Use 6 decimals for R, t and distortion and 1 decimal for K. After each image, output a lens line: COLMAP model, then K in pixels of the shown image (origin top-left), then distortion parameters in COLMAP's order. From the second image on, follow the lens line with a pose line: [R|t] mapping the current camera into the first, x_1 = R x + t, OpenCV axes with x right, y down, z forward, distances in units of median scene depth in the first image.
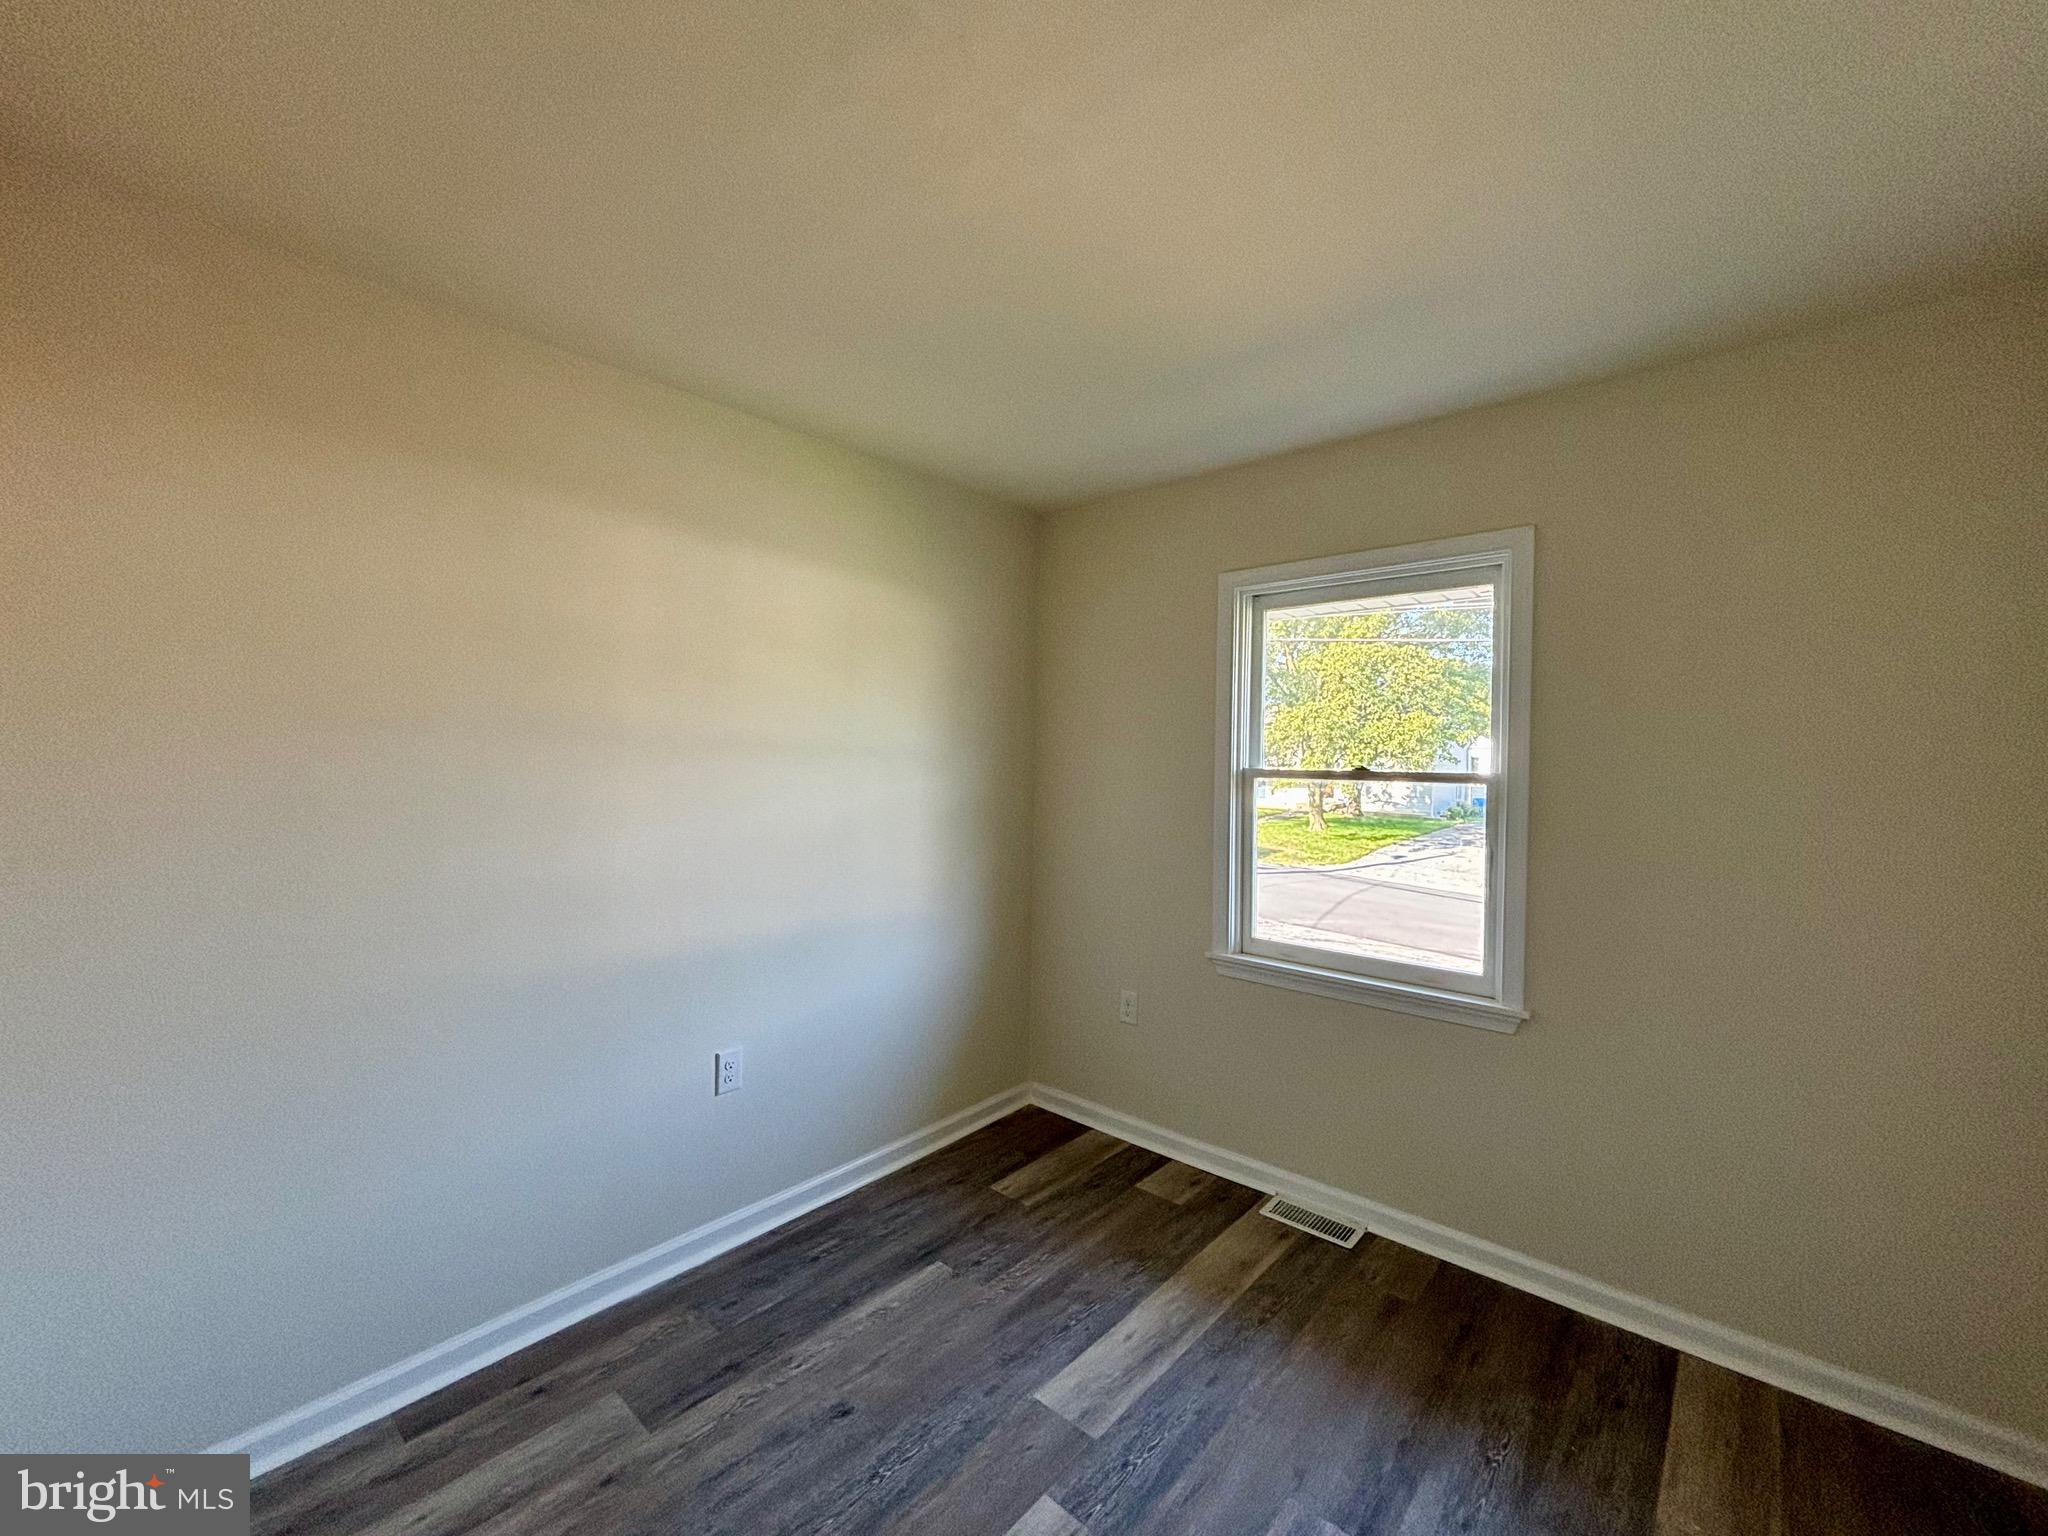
lens RADIAL K [[827.1, 0, 1013.9], [0, 827.1, 764.2], [0, 0, 1]] dist [-0.005873, 0.003540]
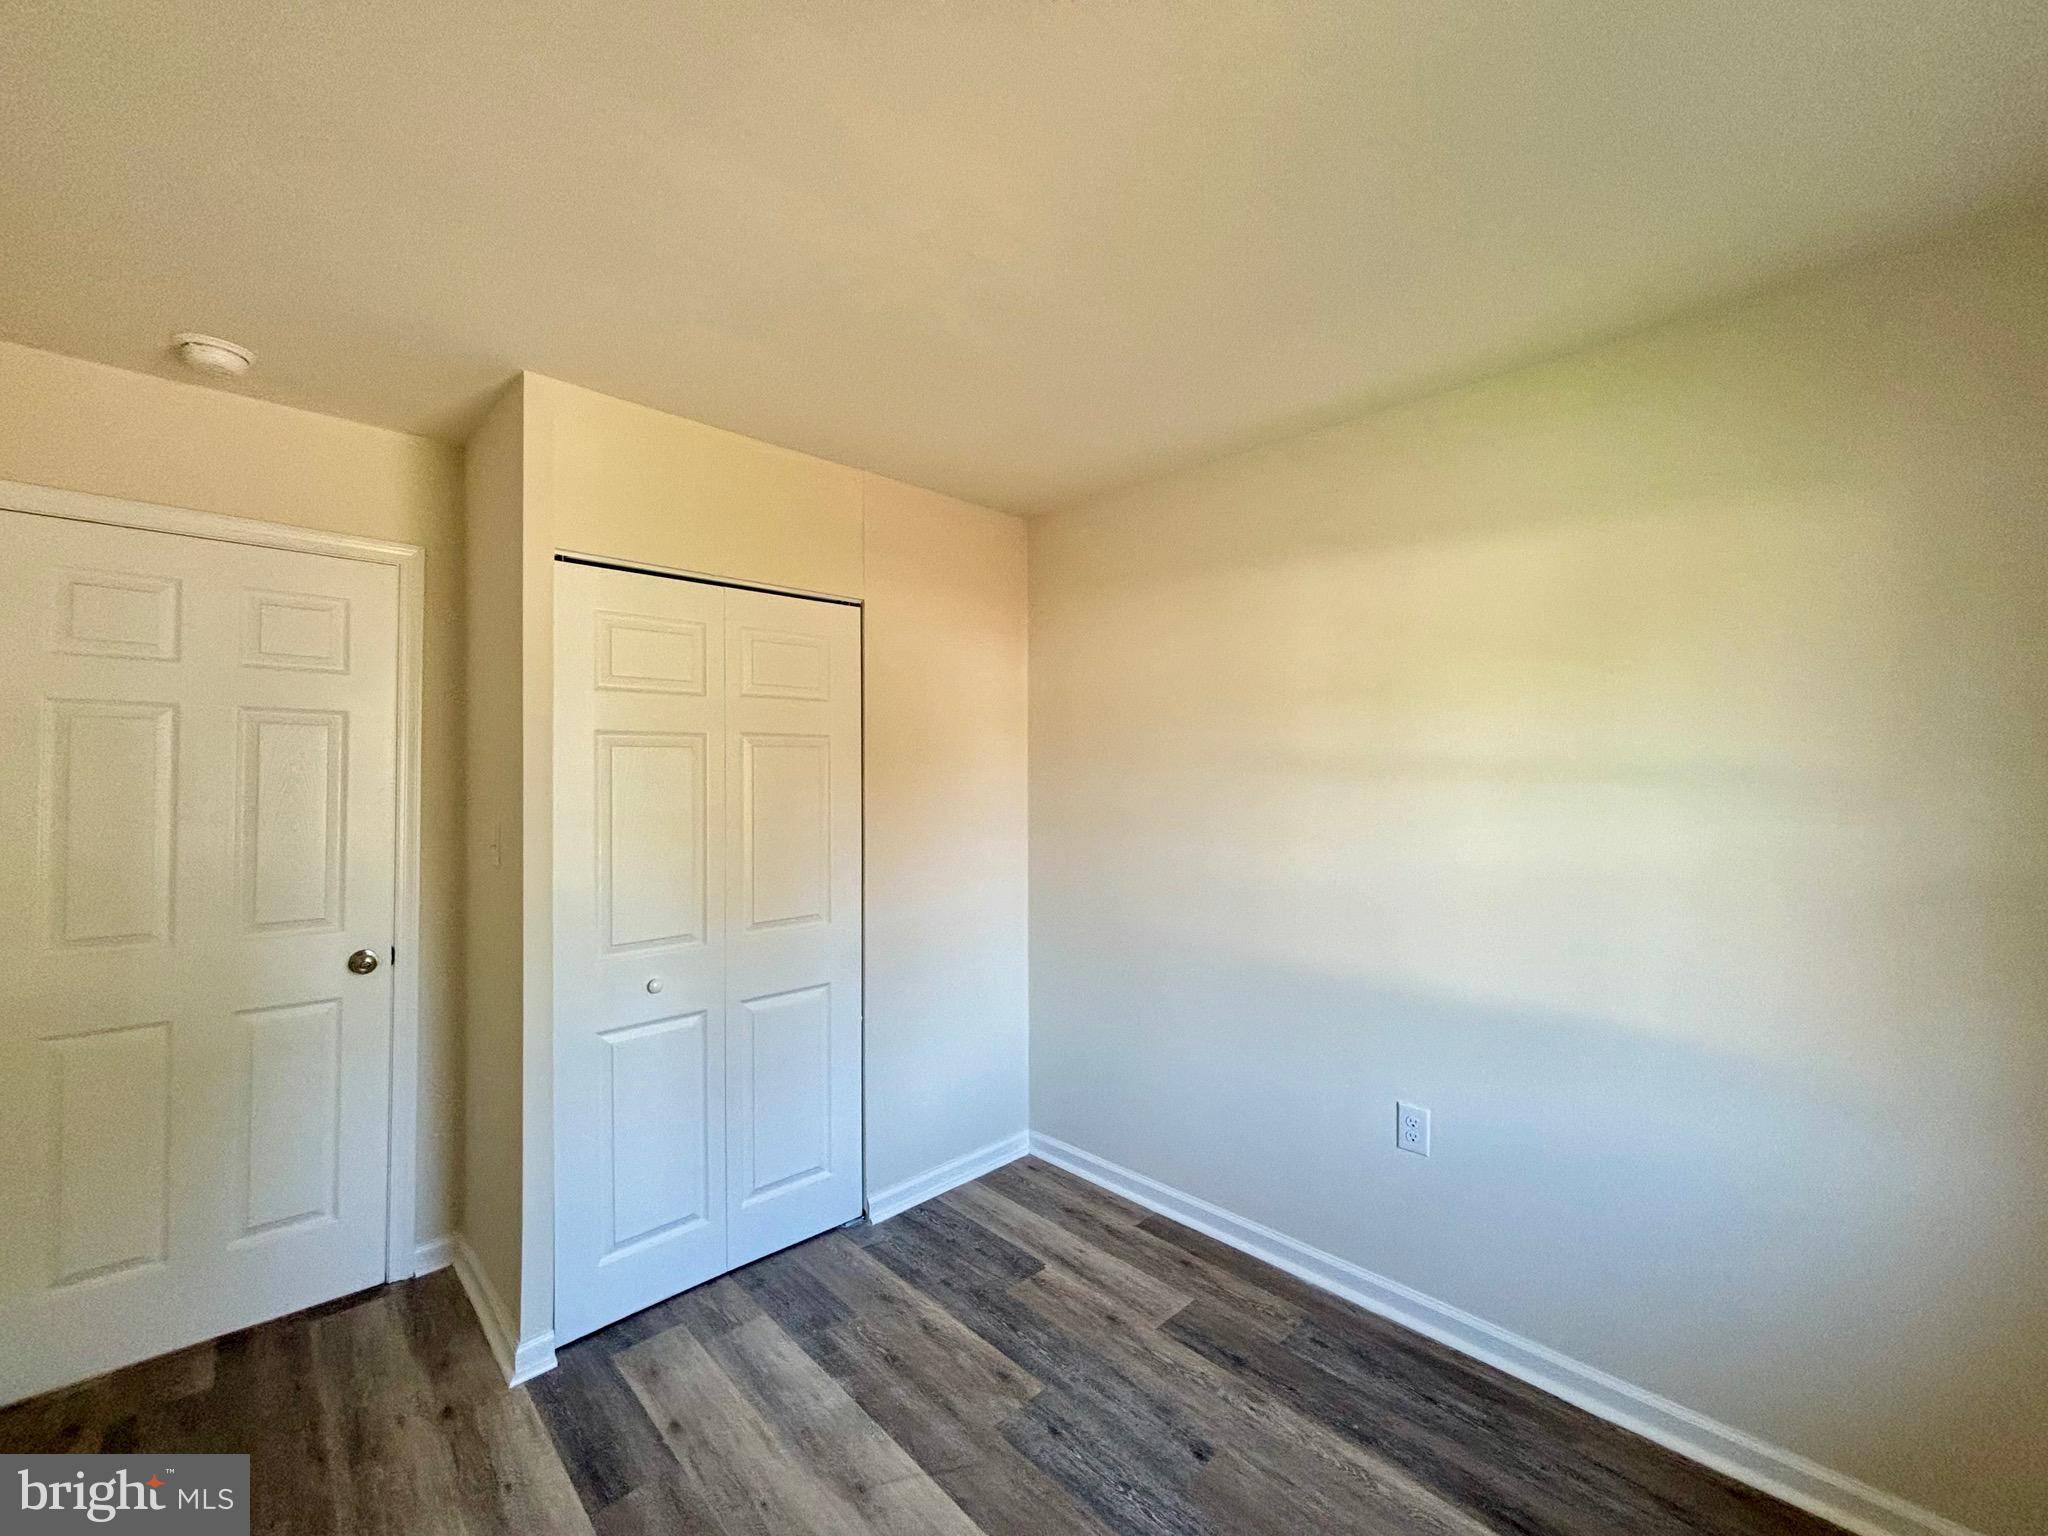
lens RADIAL K [[827.1, 0, 1015.0], [0, 827.1, 772.7], [0, 0, 1]] dist [-0.005873, 0.003540]
pose [[-0.087225, -0.008459, -0.996153, 0.737765], [0.003825, 0.999954, -0.008826, -0.014987], [0.996181, -0.004580, -0.087188, 0.805318]]
